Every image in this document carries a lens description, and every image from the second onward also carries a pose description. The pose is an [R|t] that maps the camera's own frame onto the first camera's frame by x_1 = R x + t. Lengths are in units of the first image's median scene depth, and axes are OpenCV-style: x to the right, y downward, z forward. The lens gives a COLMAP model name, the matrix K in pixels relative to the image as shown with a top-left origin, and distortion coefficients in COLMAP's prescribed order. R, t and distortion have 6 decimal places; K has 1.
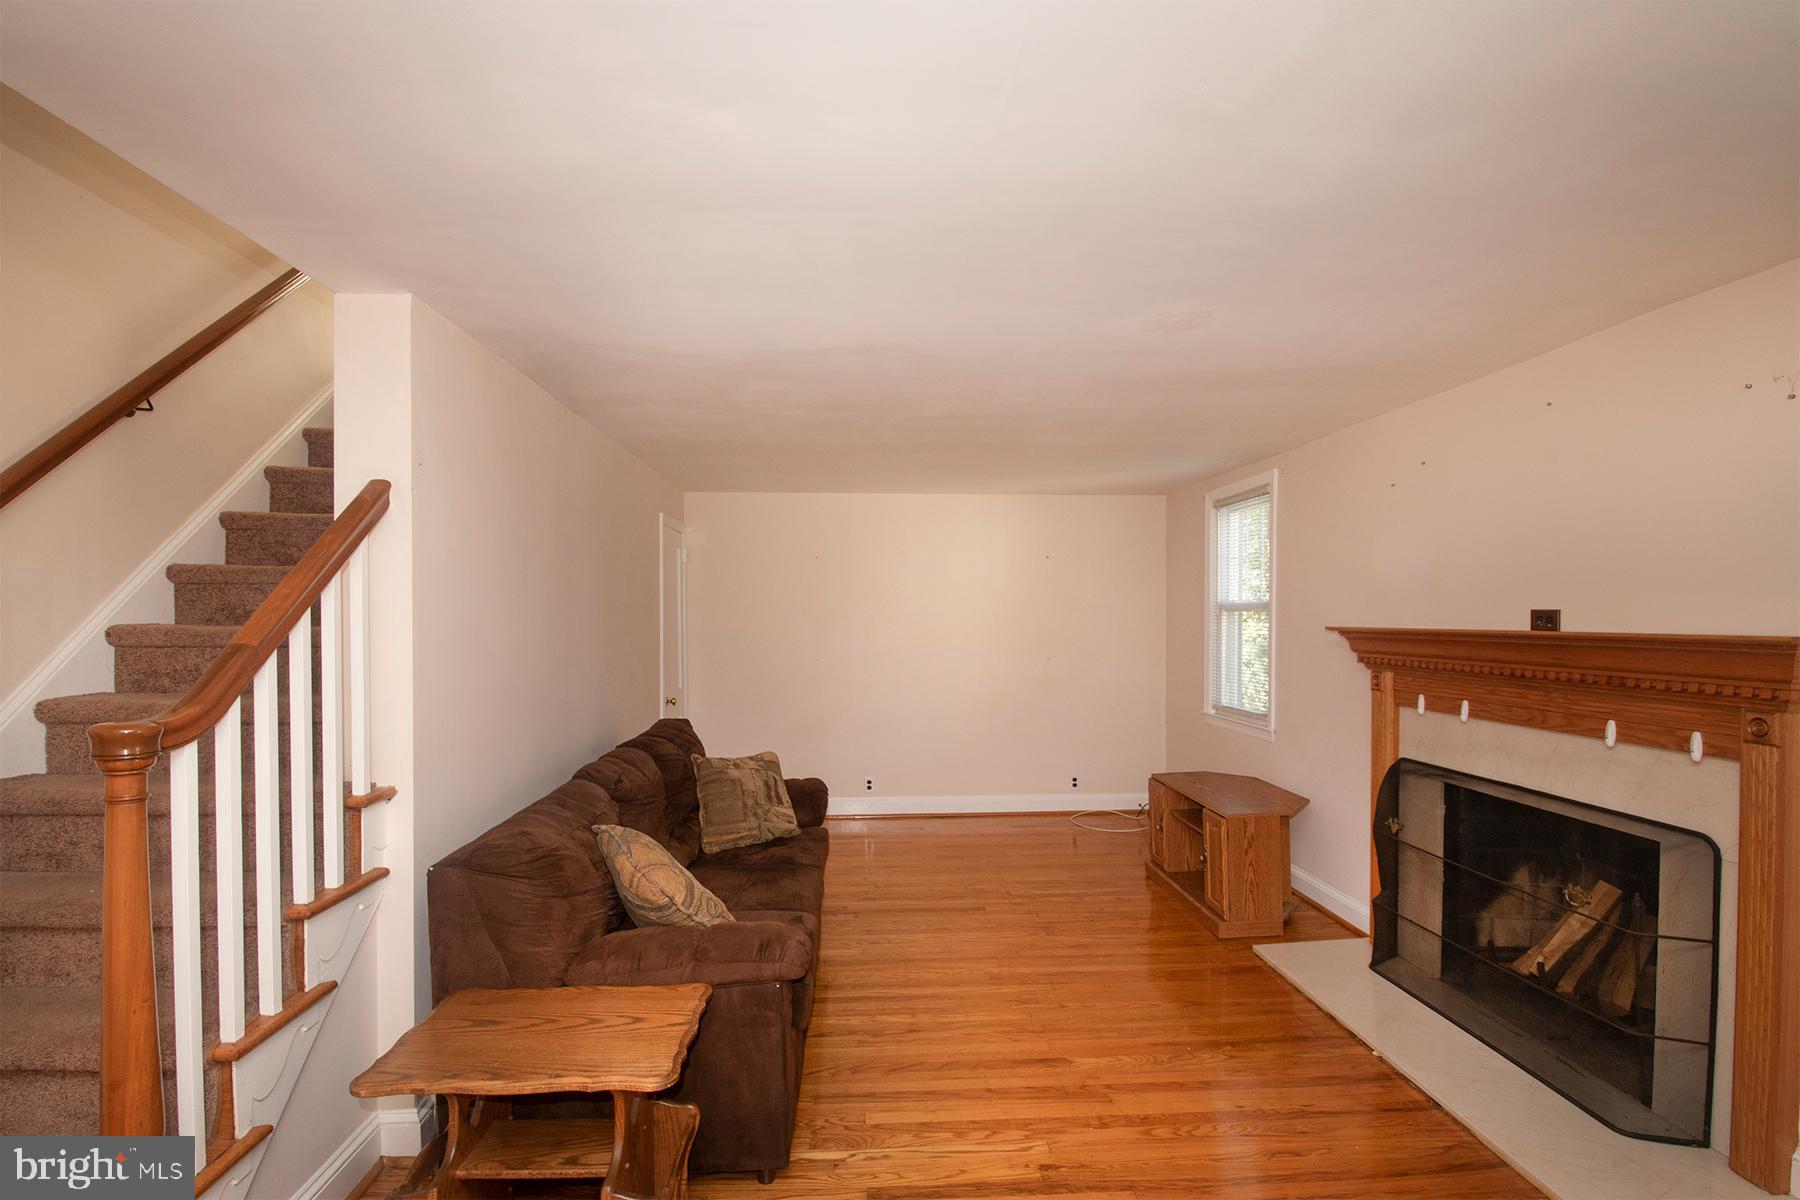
lens RADIAL K [[818.0, 0, 891.3], [0, 818.0, 616.4], [0, 0, 1]] dist [0.008824, -0.013782]
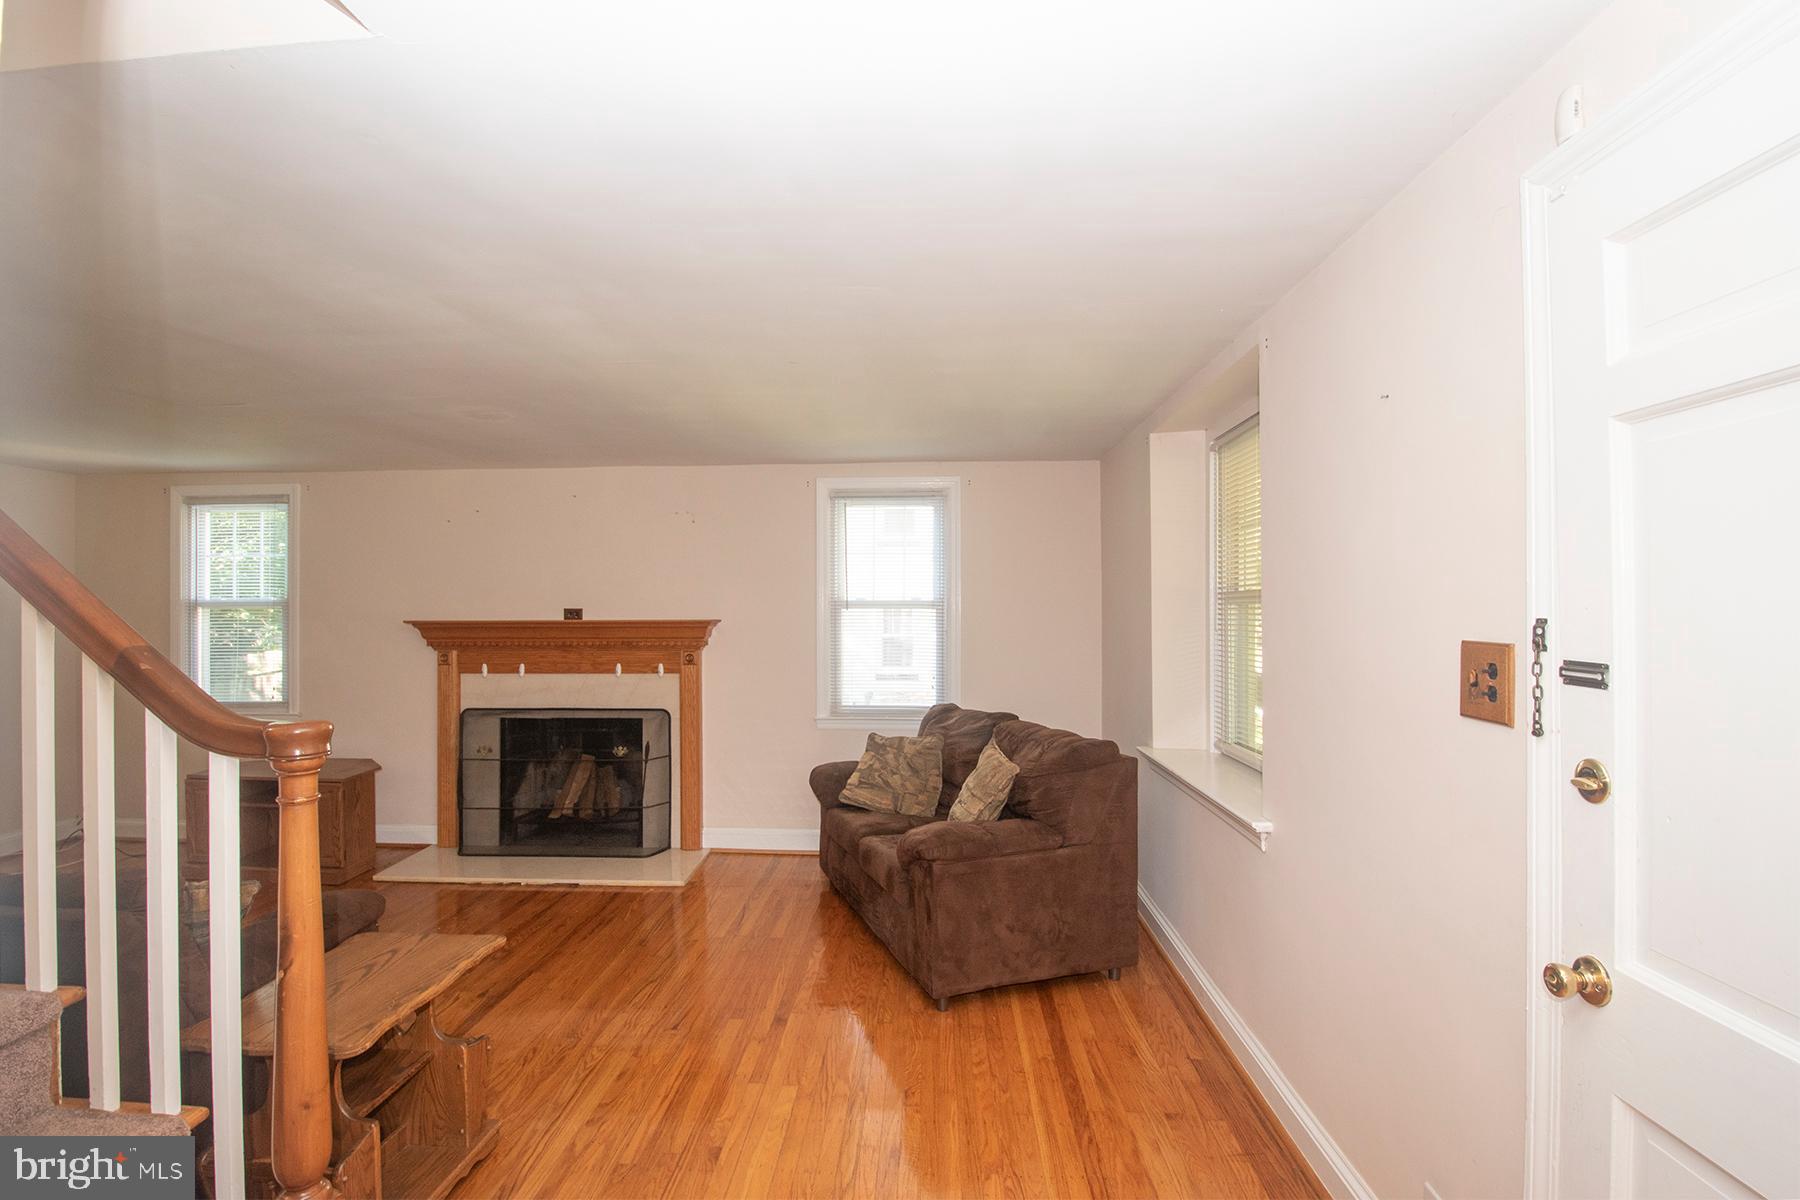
lens RADIAL K [[818.0, 0, 891.3], [0, 818.0, 616.4], [0, 0, 1]] dist [0.008824, -0.013782]
pose [[0.113610, -0.006765, 0.993502, -0.793669], [0.003941, 0.999972, 0.006358, 0.001223], [-0.993518, 0.003193, 0.113634, 0.081639]]
